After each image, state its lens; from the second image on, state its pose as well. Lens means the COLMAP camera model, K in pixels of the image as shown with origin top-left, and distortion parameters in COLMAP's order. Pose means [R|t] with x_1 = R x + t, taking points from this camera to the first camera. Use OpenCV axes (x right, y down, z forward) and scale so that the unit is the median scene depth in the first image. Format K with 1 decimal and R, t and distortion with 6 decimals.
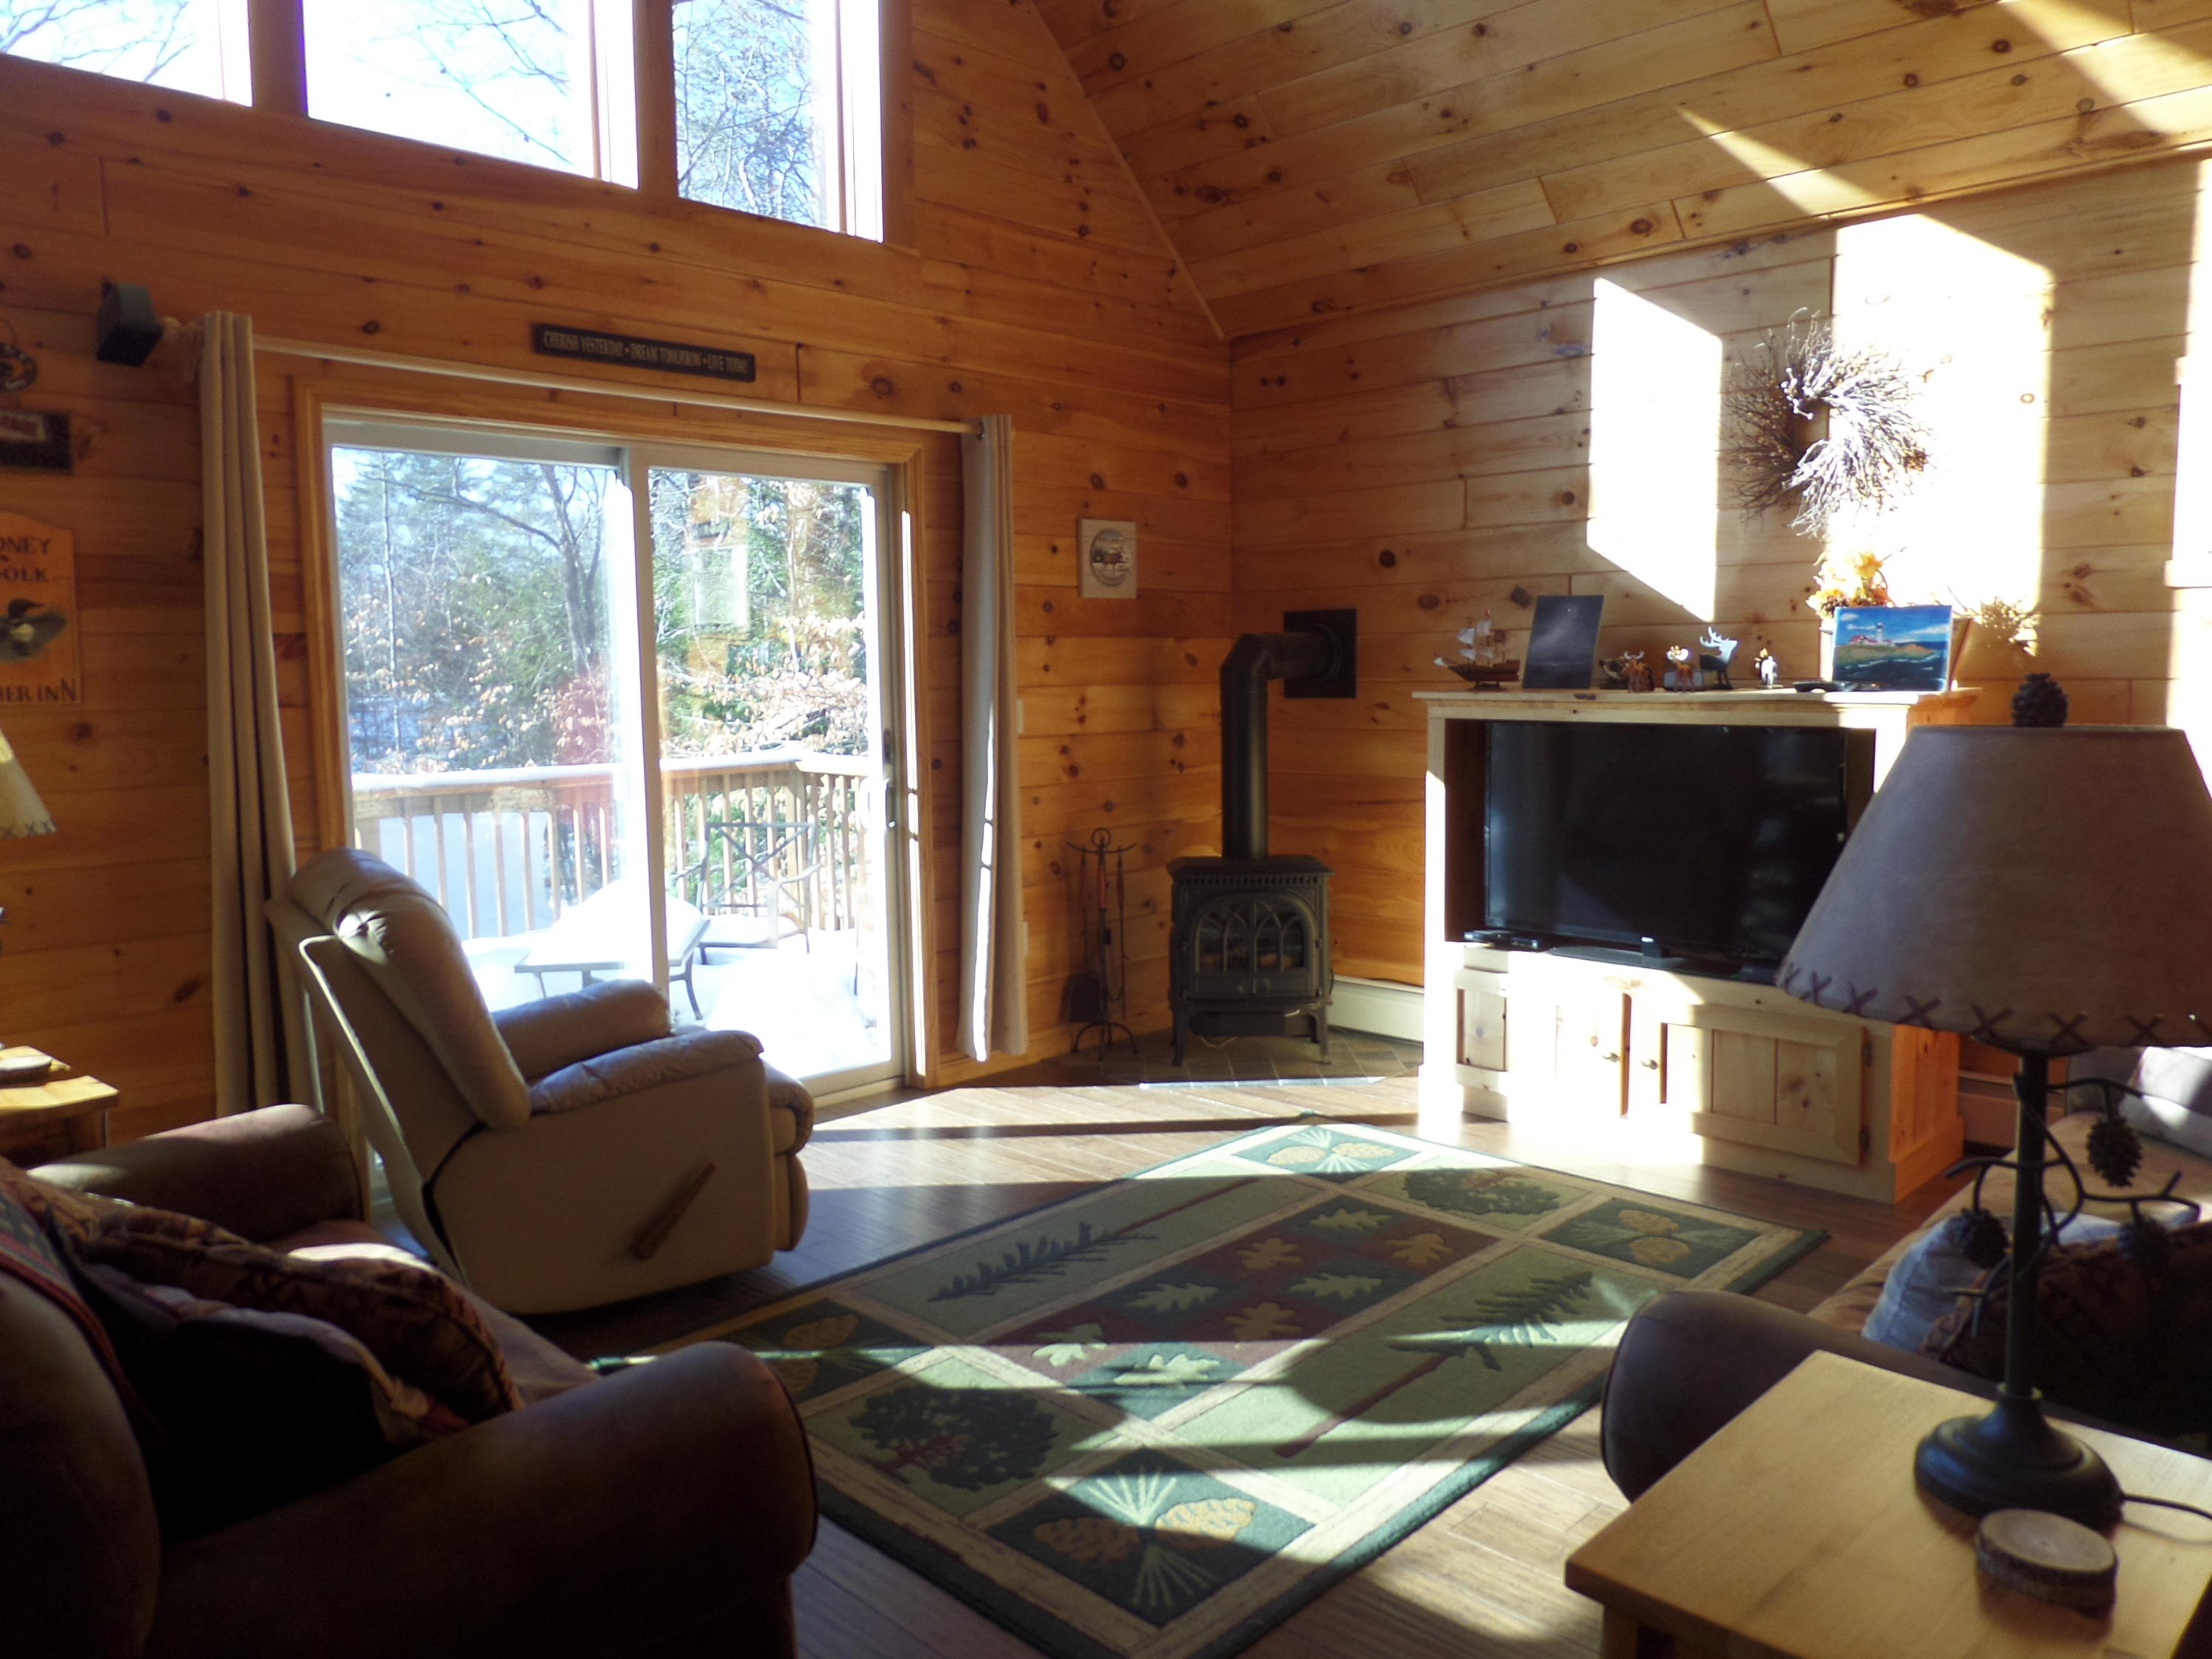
lens RADIAL K [[1602.5, 0, 1106.0], [0, 1602.5, 829.5], [0, 0, 1]] dist [0.011900, -0.003827]
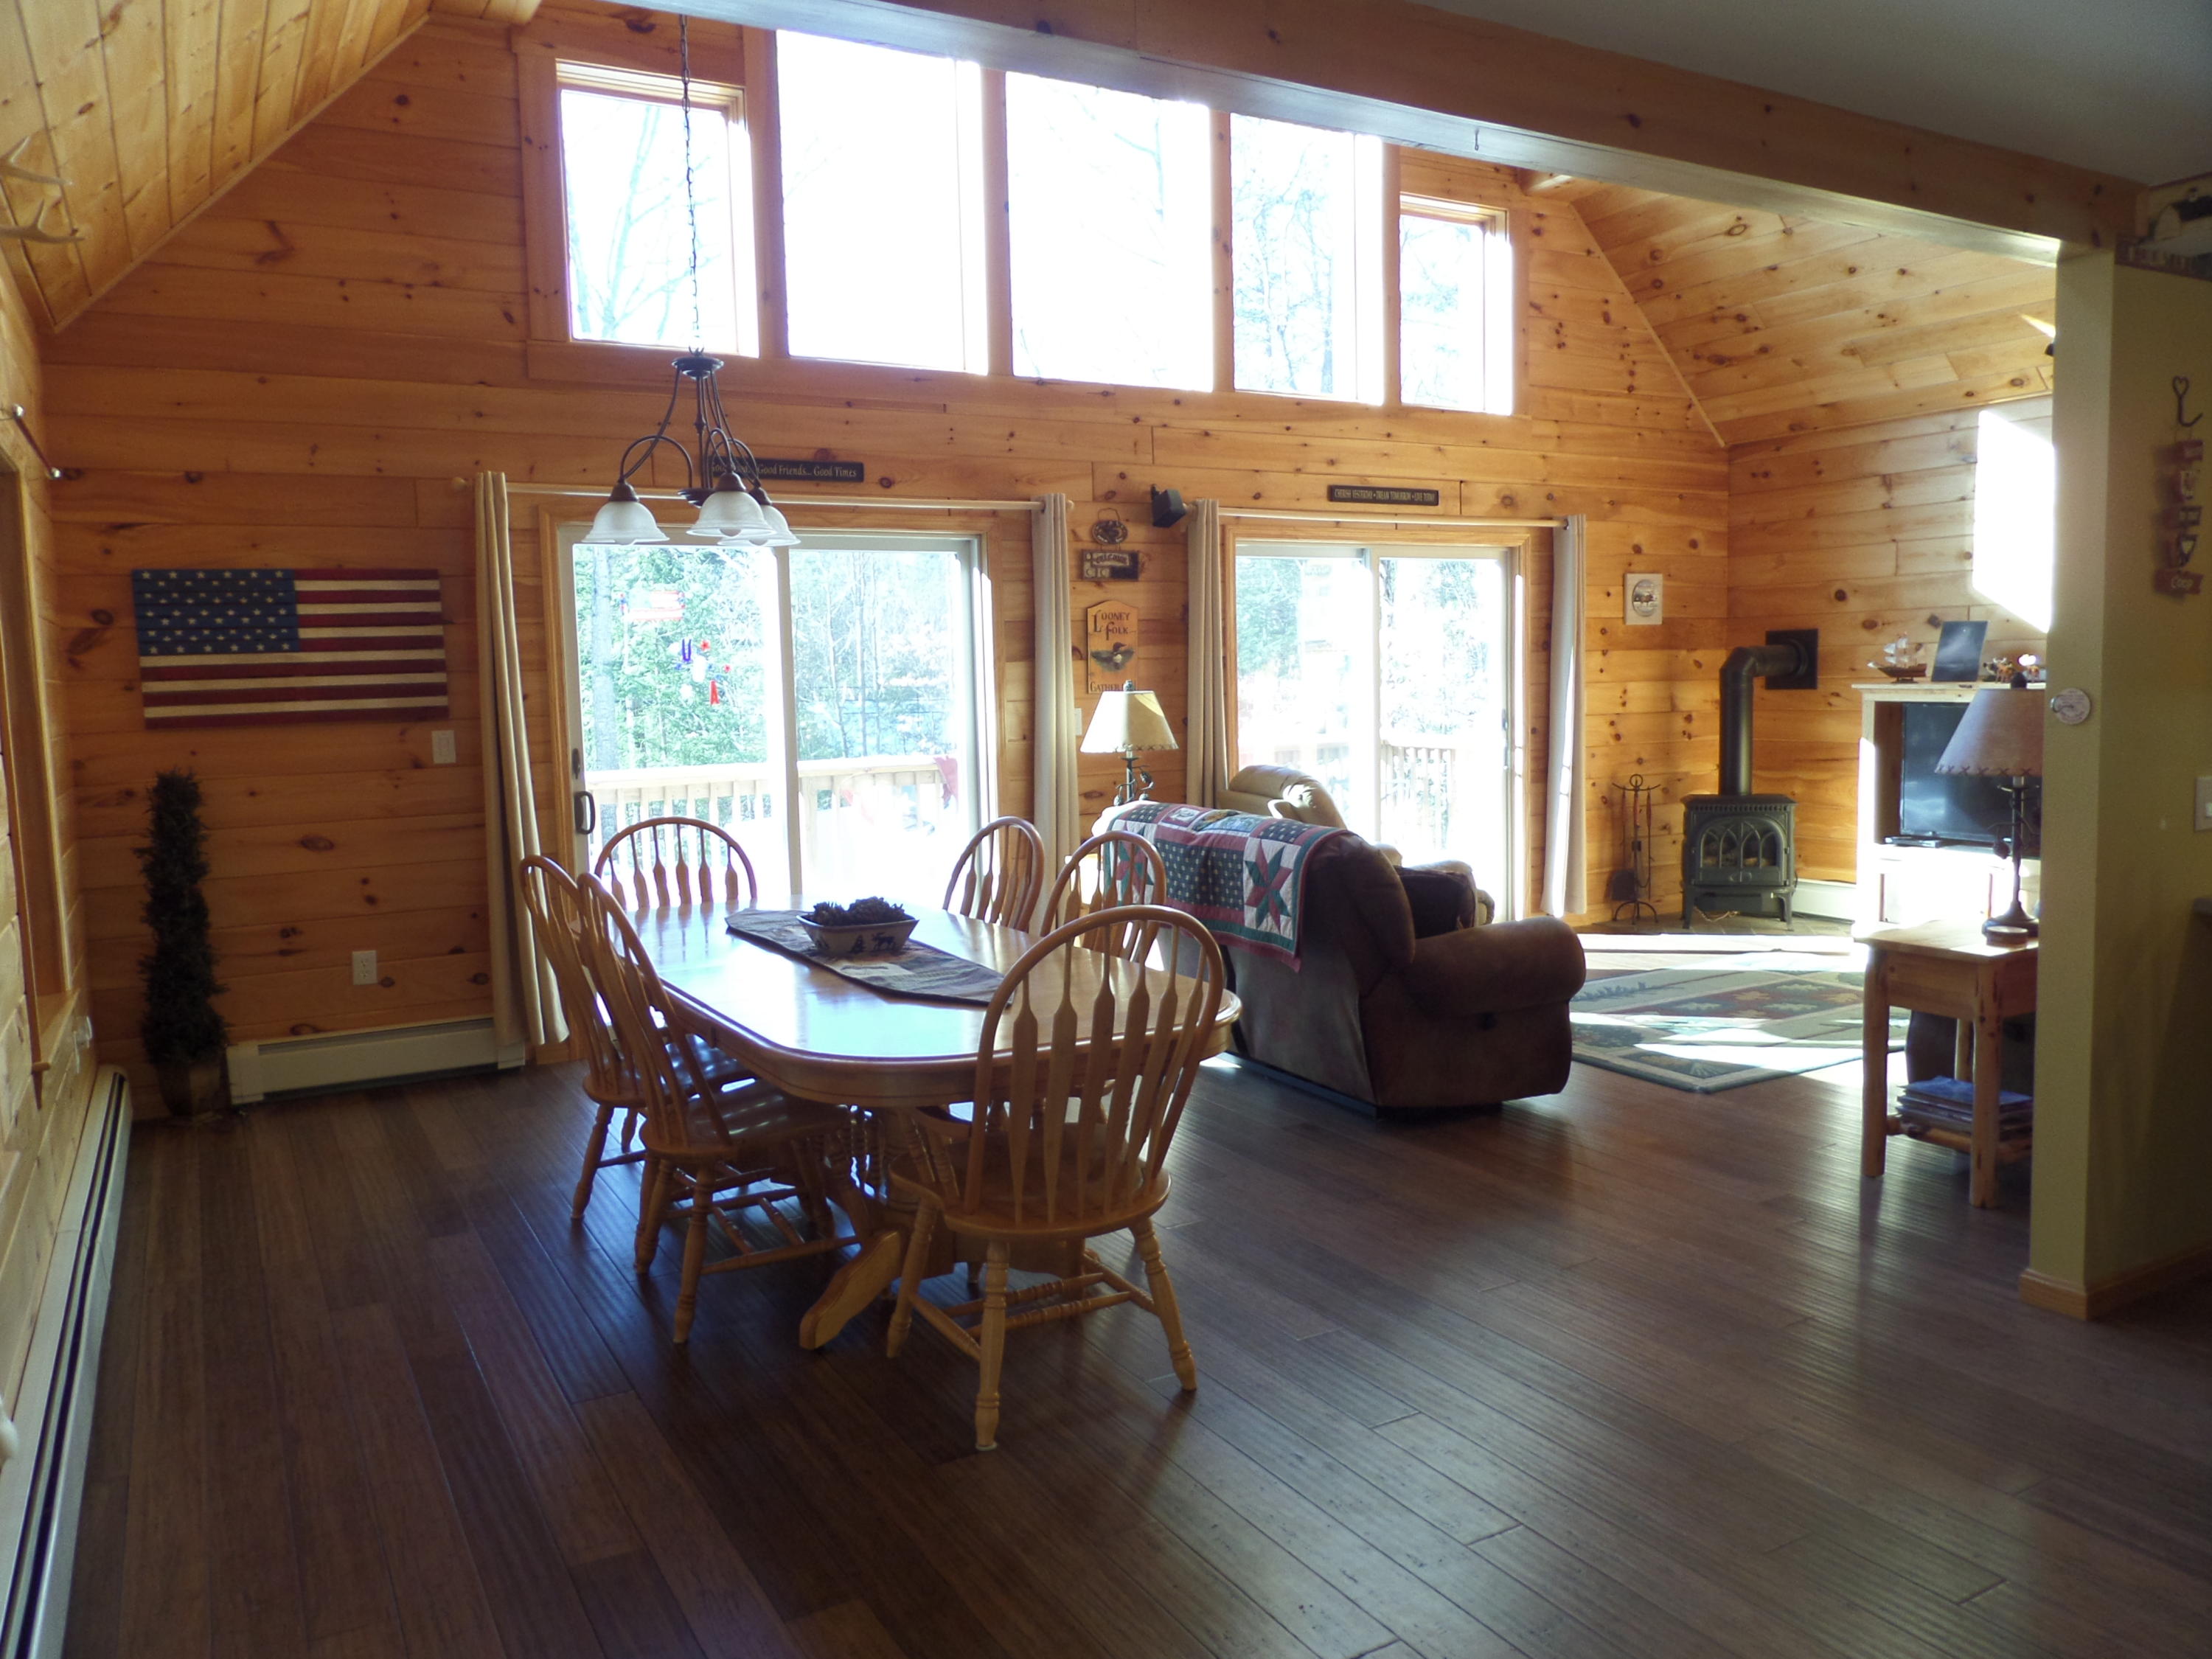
lens RADIAL K [[1613.7, 0, 1106.0], [0, 1613.7, 829.5], [0, 0, 1]] dist [-0.014570, -0.000054]
pose [[0.962511, 0.017974, -0.270647, -0.075856], [-0.018626, 0.999827, 0.000158, 0.063213], [0.270603, 0.004889, 0.962679, -0.646575]]
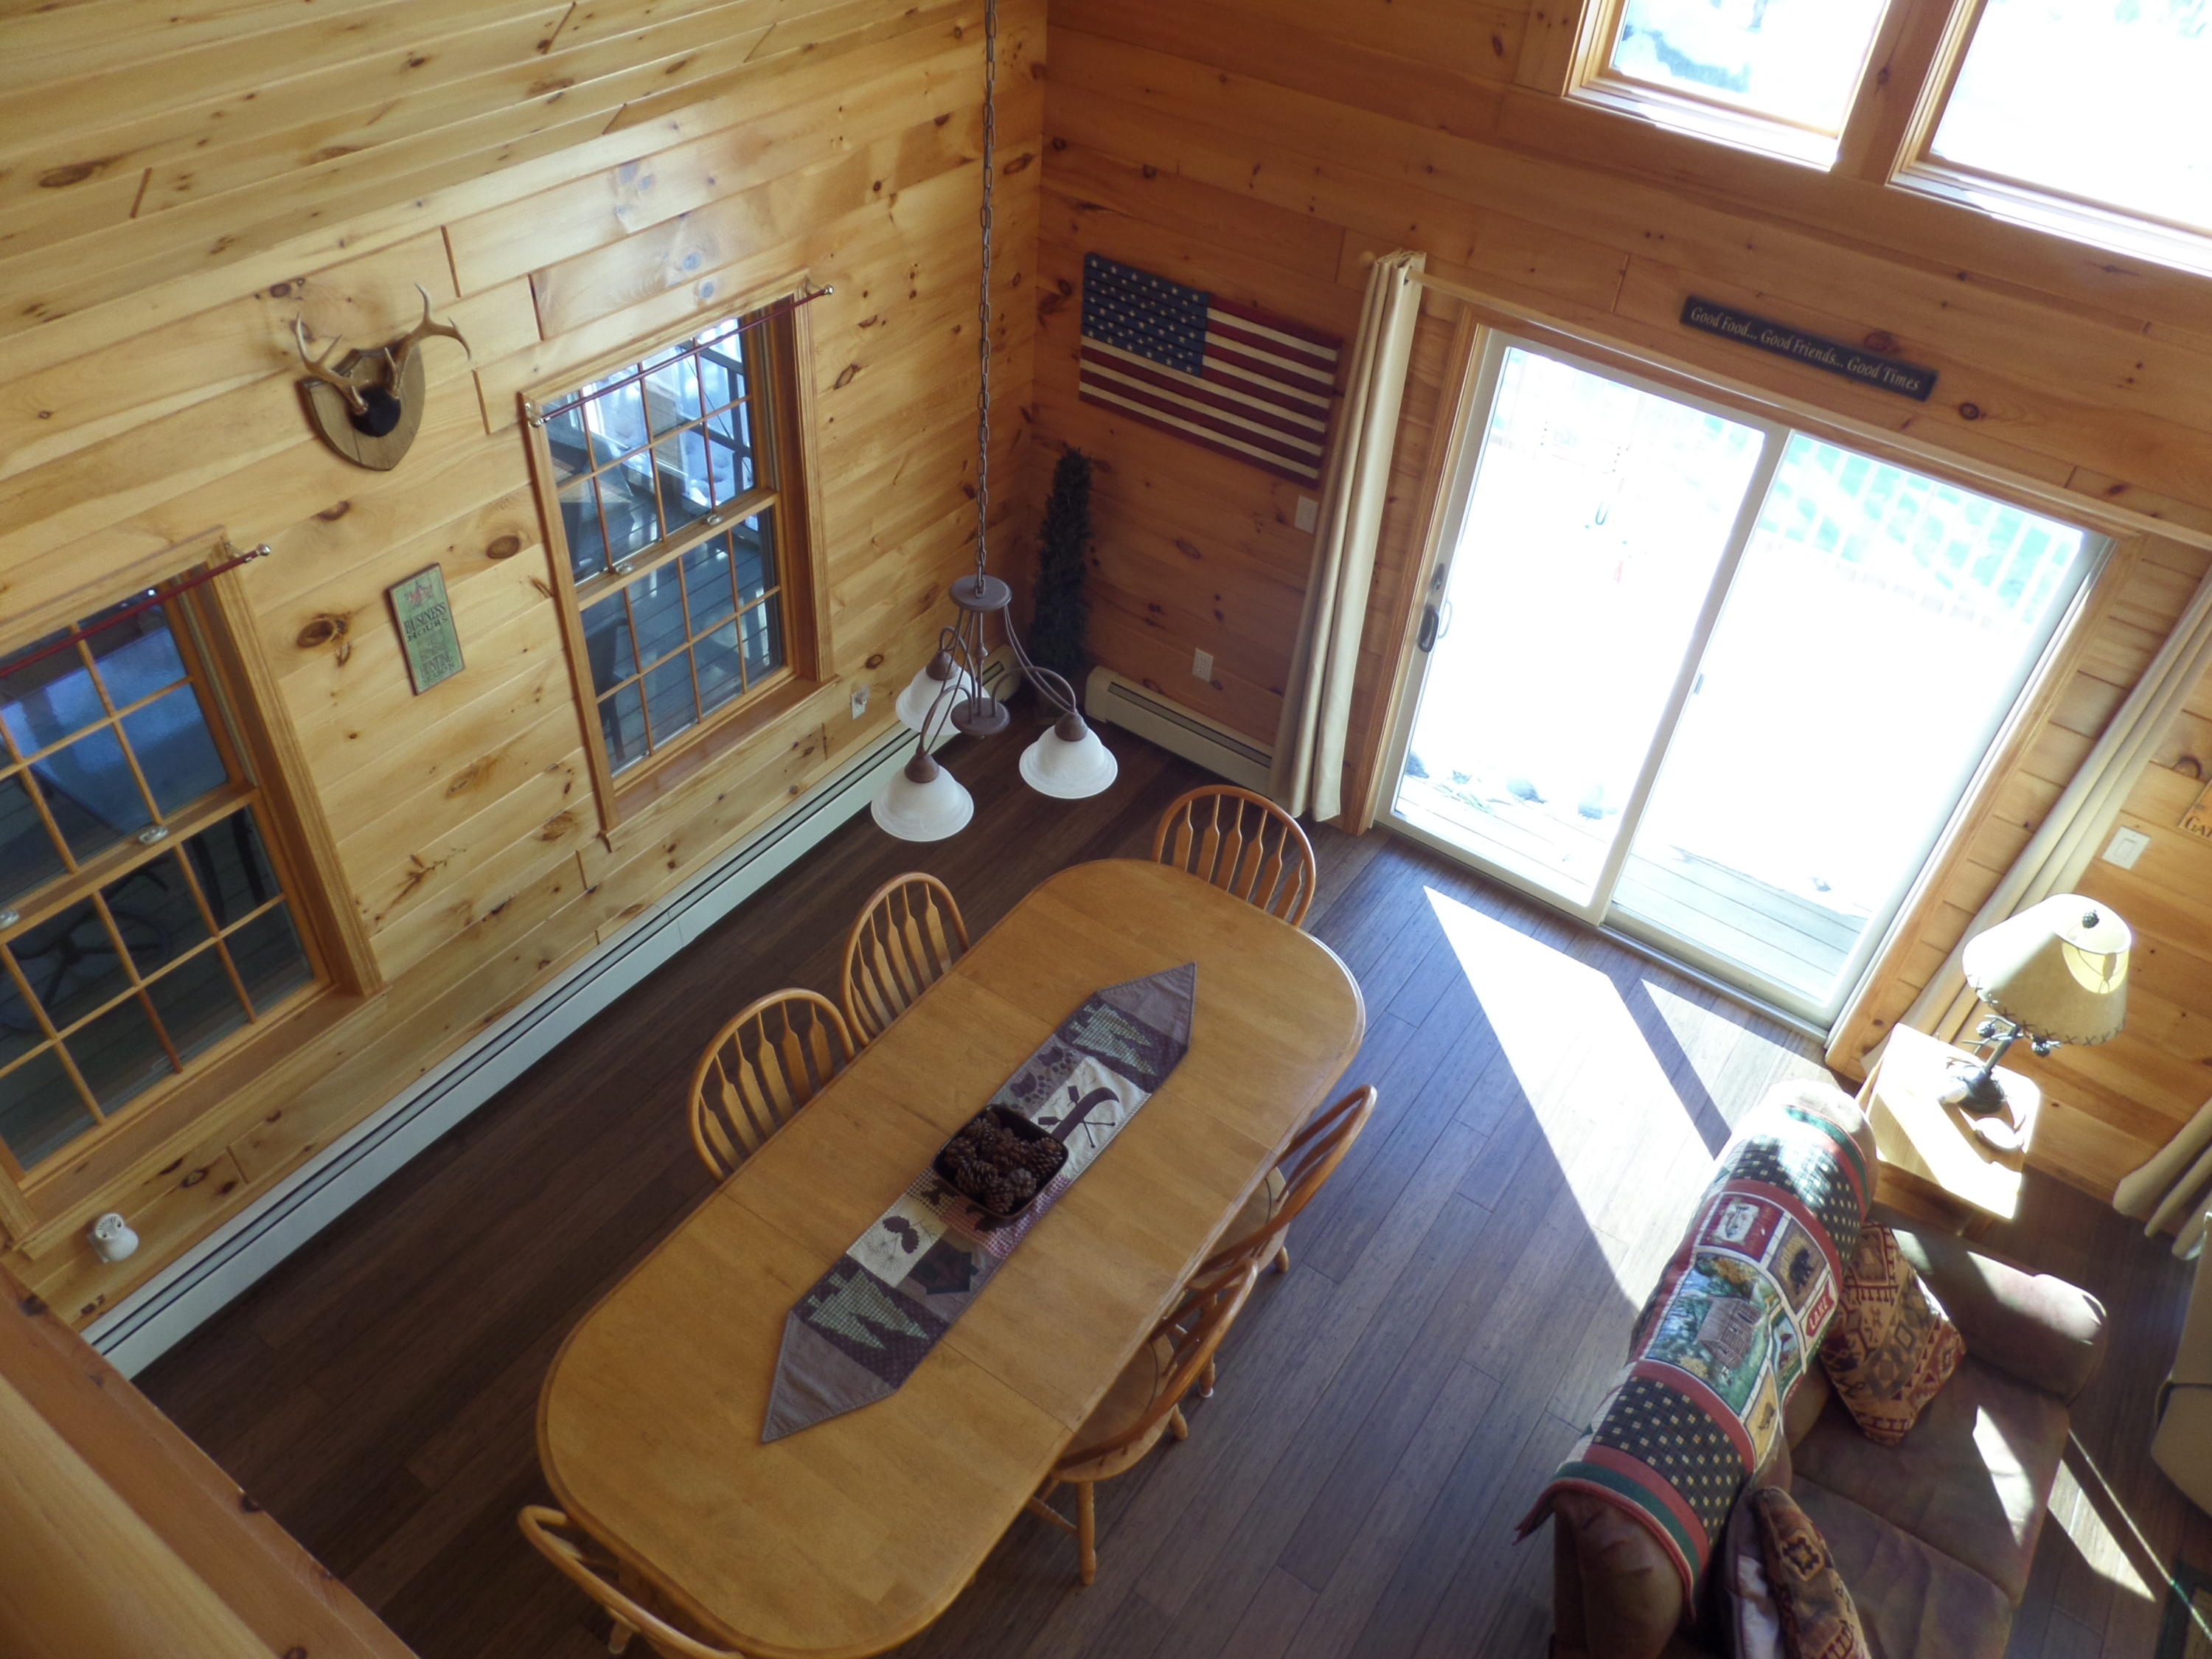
lens RADIAL K [[1613.7, 0, 1106.0], [0, 1613.7, 829.5], [0, 0, 1]] dist [-0.014570, -0.000054]
pose [[0.168034, 0.682107, -0.711684, 0.024453], [-0.172266, 0.731159, 0.660099, -0.468111], [0.970613, 0.011680, 0.240364, -0.096490]]
